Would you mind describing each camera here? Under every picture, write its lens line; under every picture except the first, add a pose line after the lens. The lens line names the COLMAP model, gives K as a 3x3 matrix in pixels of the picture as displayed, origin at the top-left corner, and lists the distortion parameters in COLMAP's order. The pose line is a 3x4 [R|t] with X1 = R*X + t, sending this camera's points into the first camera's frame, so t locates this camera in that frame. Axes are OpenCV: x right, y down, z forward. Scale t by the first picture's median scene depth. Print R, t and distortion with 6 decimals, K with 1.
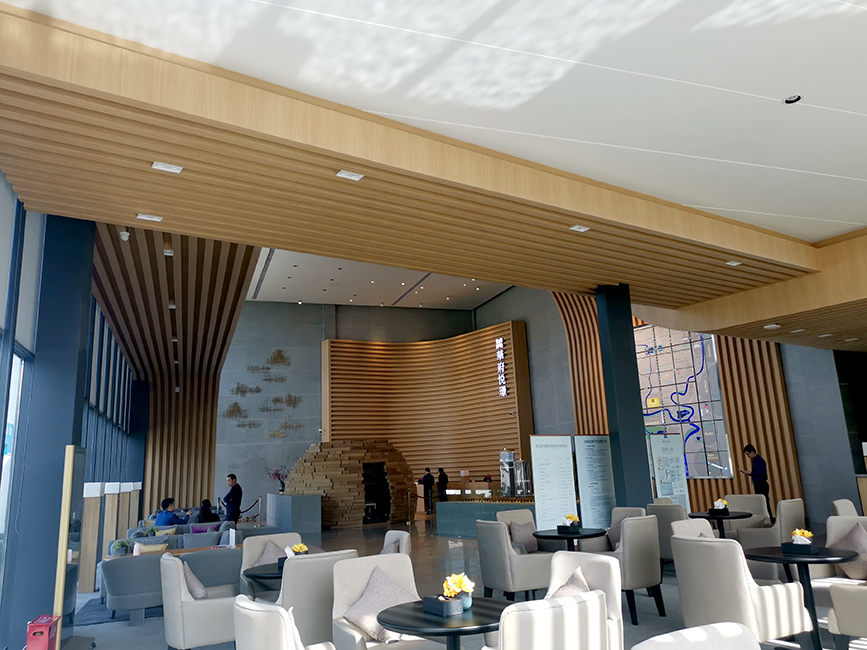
lens RADIAL K [[646.6, 0, 433.5], [0, 646.6, 325.0], [0, 0, 1]] dist [0.015936, 0.002992]
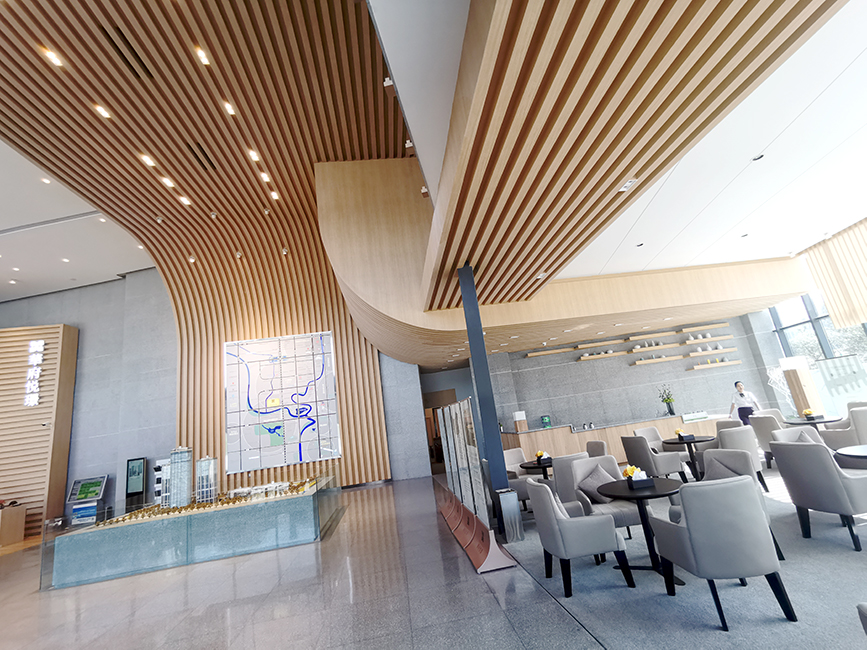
lens RADIAL K [[399.1, 0, 433.5], [0, 399.1, 325.0], [0, 0, 1]] dist [0.013905, -0.000196]
pose [[0.479830, 0.190561, 0.856417, -0.184538], [-0.074444, 0.981450, -0.176673, 0.088329], [-0.874197, 0.021018, 0.485116, 0.378120]]
